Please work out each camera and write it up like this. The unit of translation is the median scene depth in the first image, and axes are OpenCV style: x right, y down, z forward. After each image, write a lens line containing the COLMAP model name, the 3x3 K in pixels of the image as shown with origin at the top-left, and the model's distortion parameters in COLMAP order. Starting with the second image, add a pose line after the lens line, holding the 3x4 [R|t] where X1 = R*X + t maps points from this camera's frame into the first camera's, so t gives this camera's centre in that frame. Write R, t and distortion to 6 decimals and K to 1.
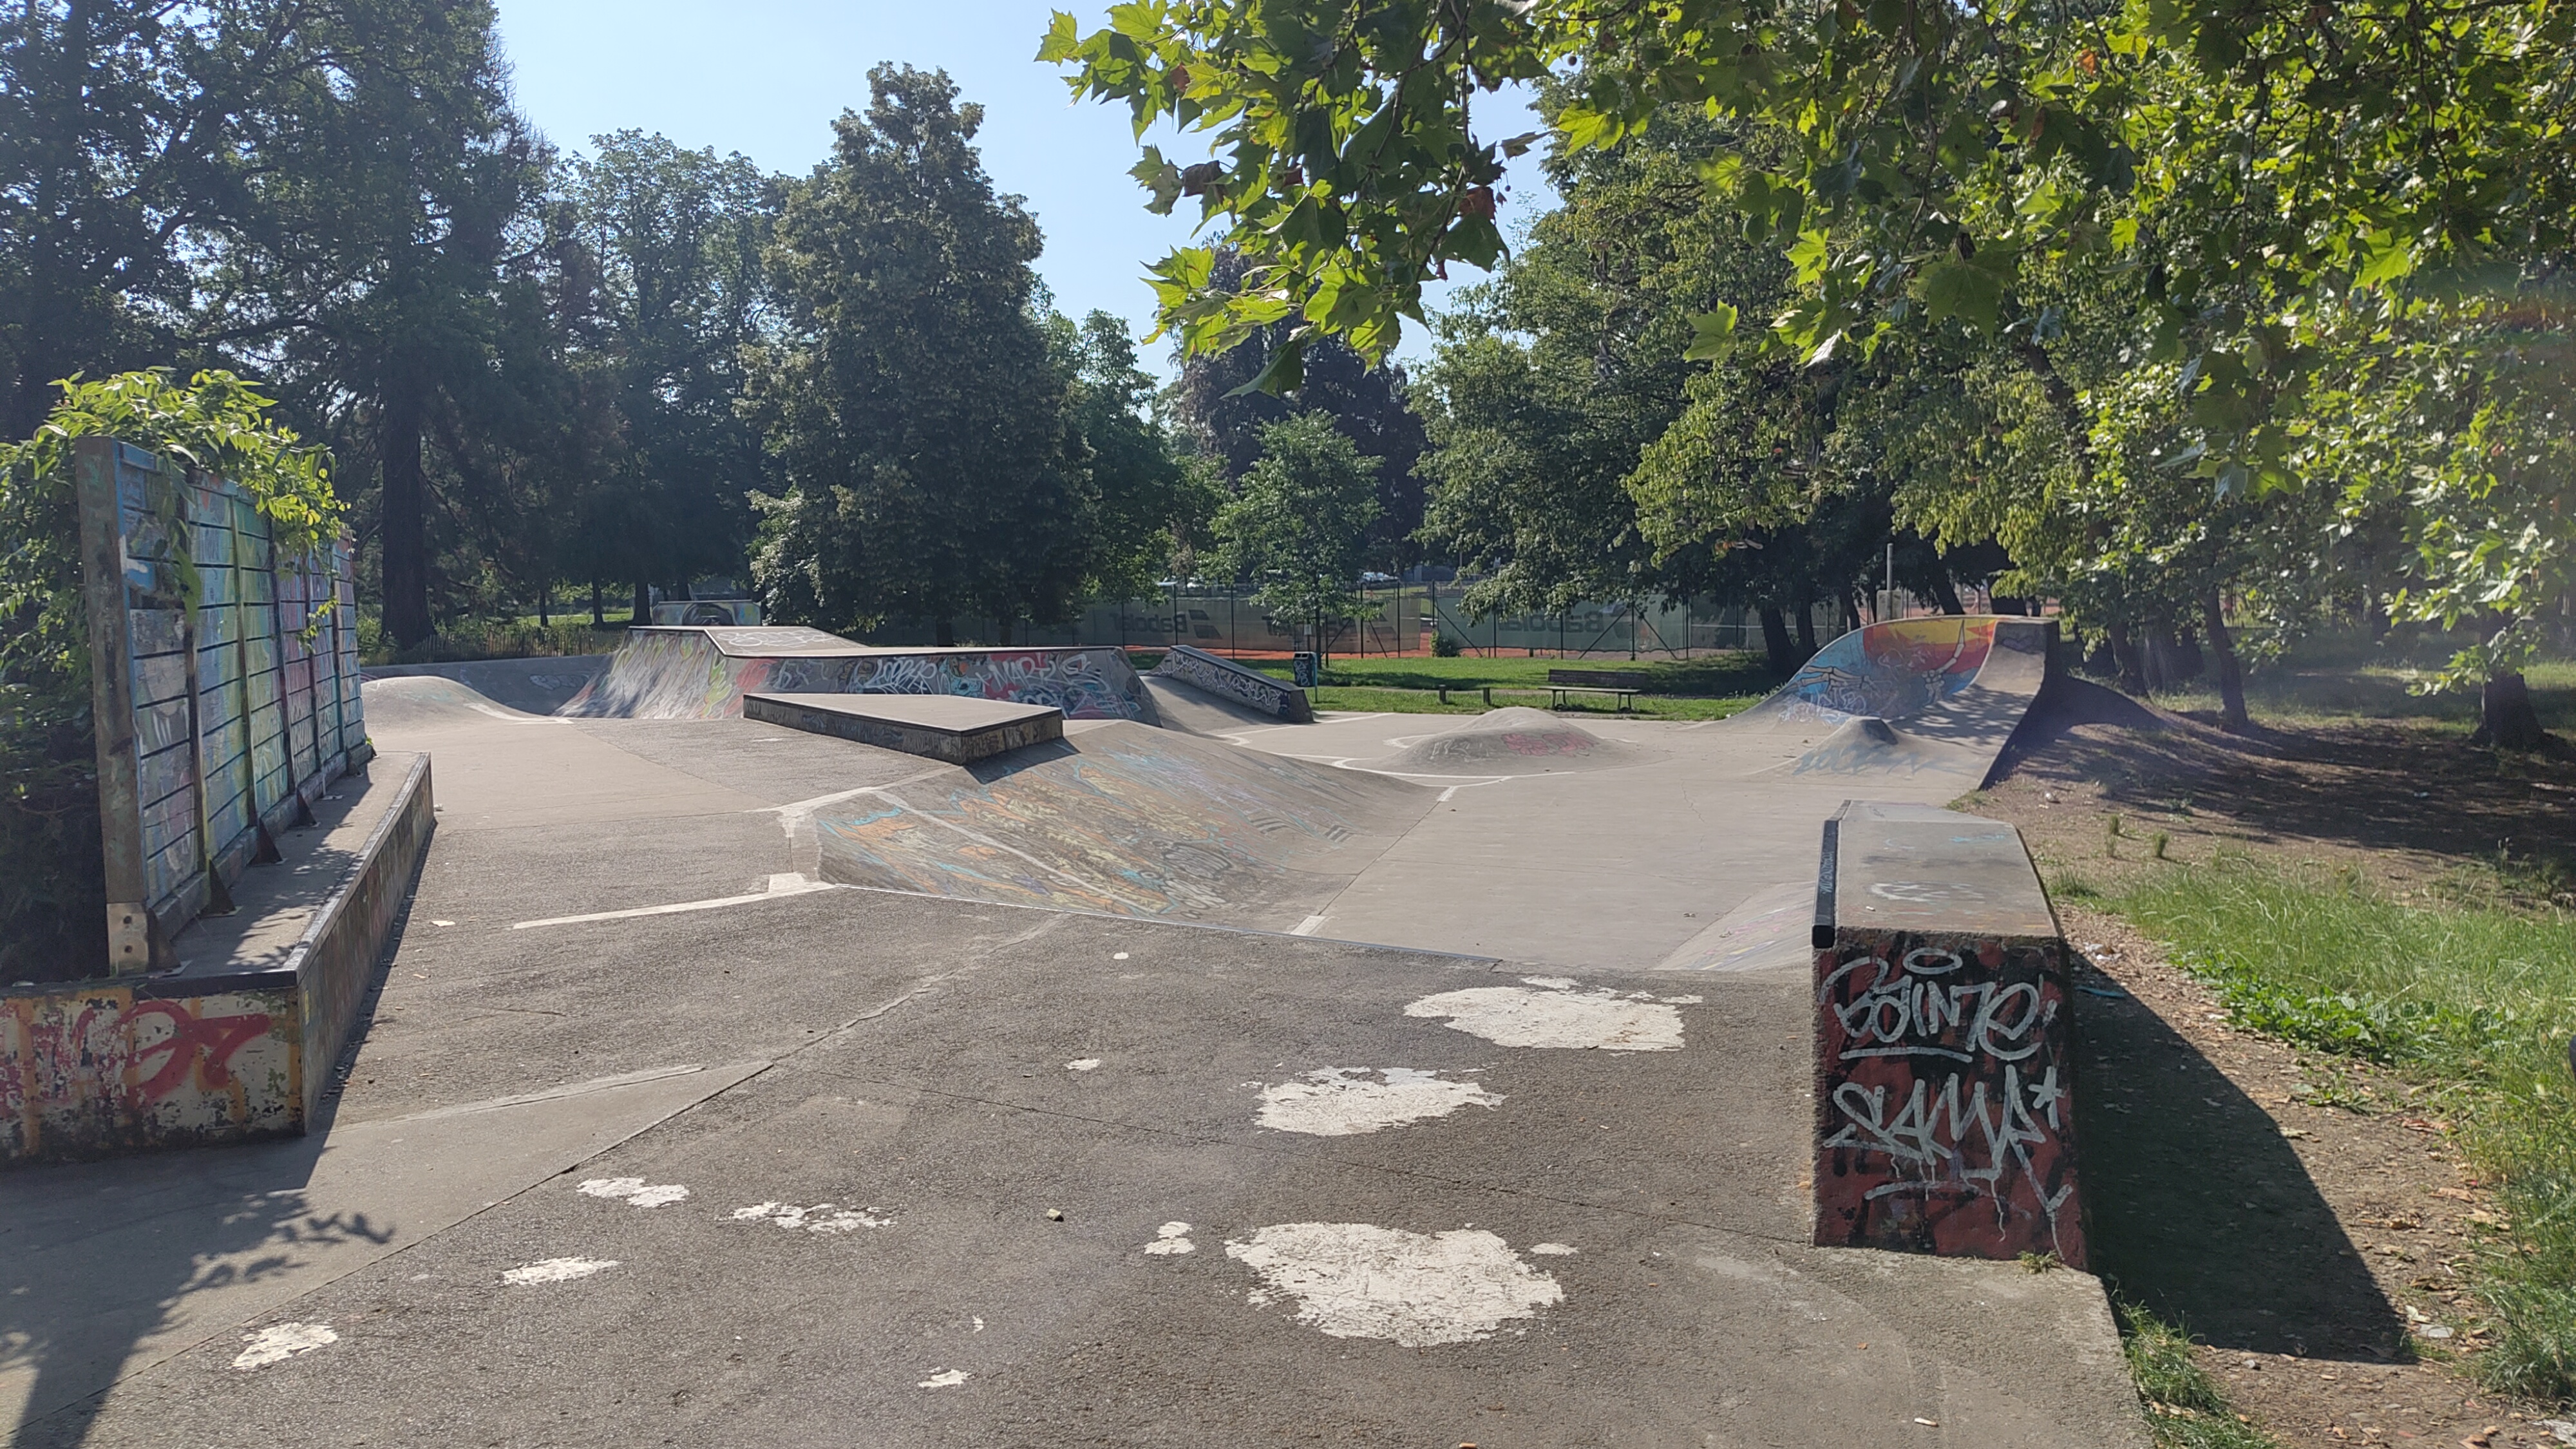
lens RADIAL K [[1821.4, 0, 1195.0], [0, 1821.4, 715.6], [0, 0, 1]] dist [-0.022135, 0.003429]
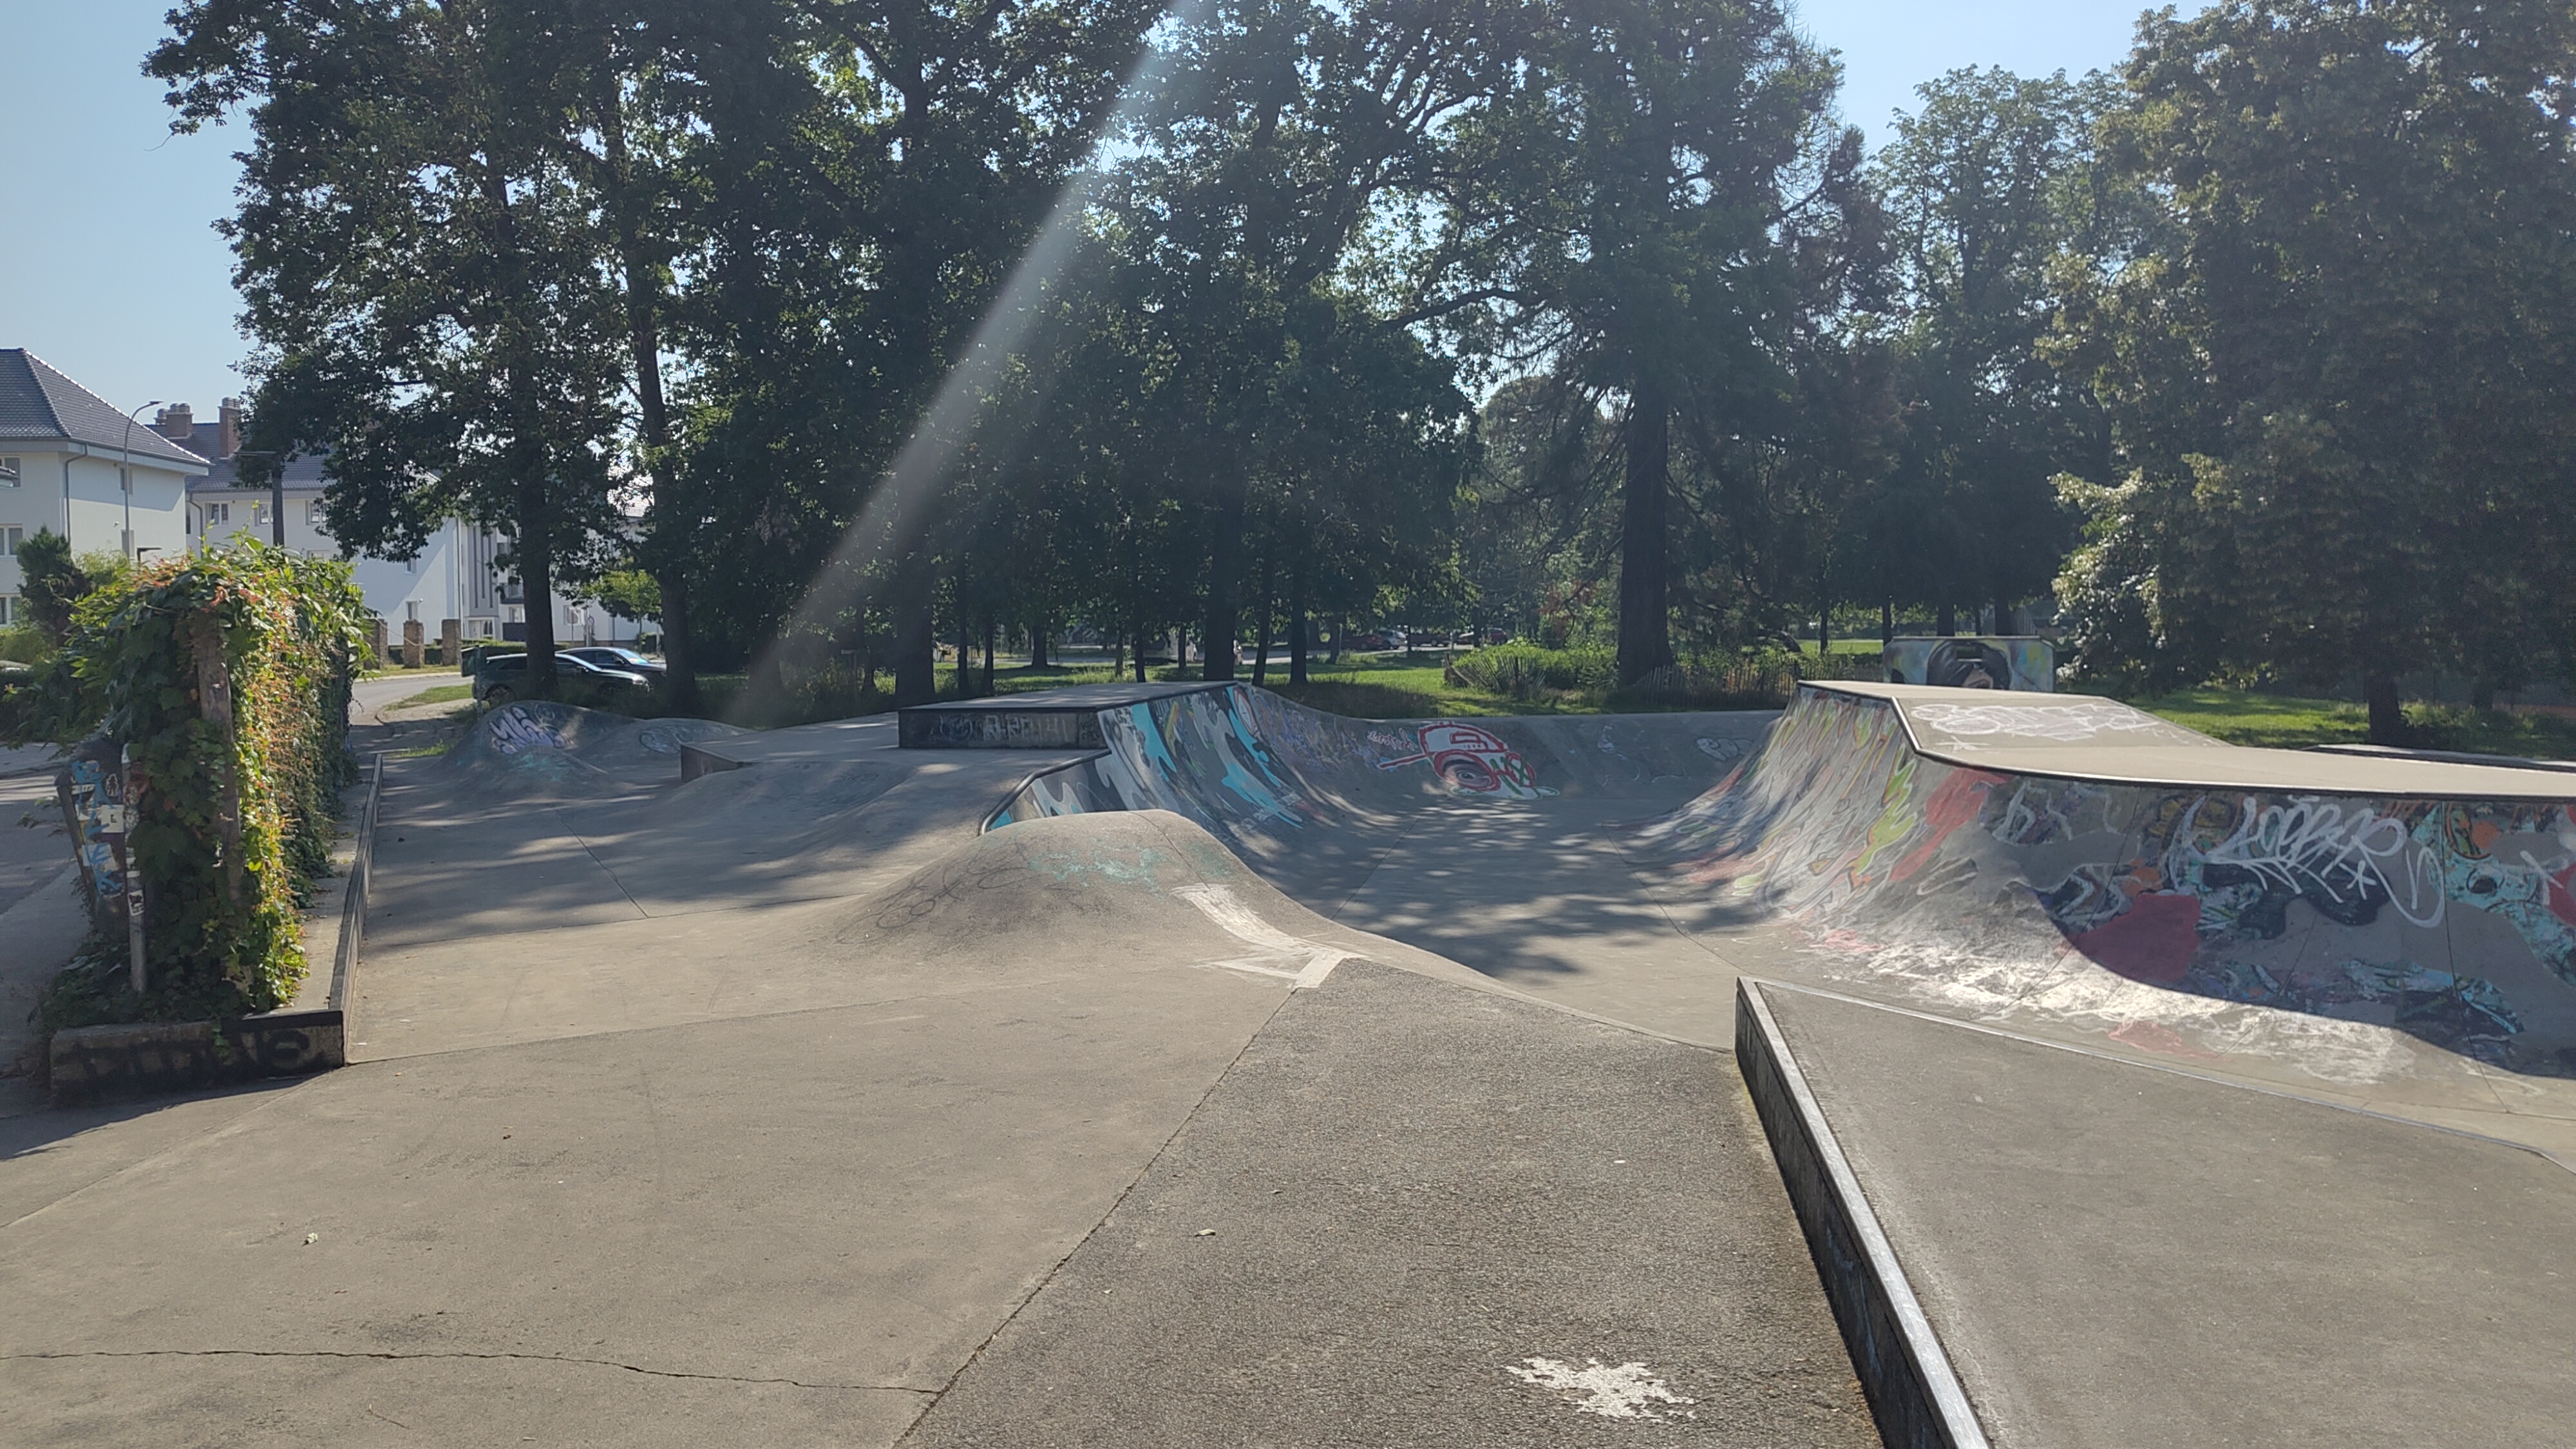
lens RADIAL K [[1821.4, 0, 1195.0], [0, 1821.4, 715.6], [0, 0, 1]] dist [-0.022135, 0.003429]
pose [[0.758780, 0.044236, -0.649843, -0.048529], [-0.052508, 0.998598, 0.006666, -0.022894], [0.649227, 0.029064, 0.760039, 0.296835]]
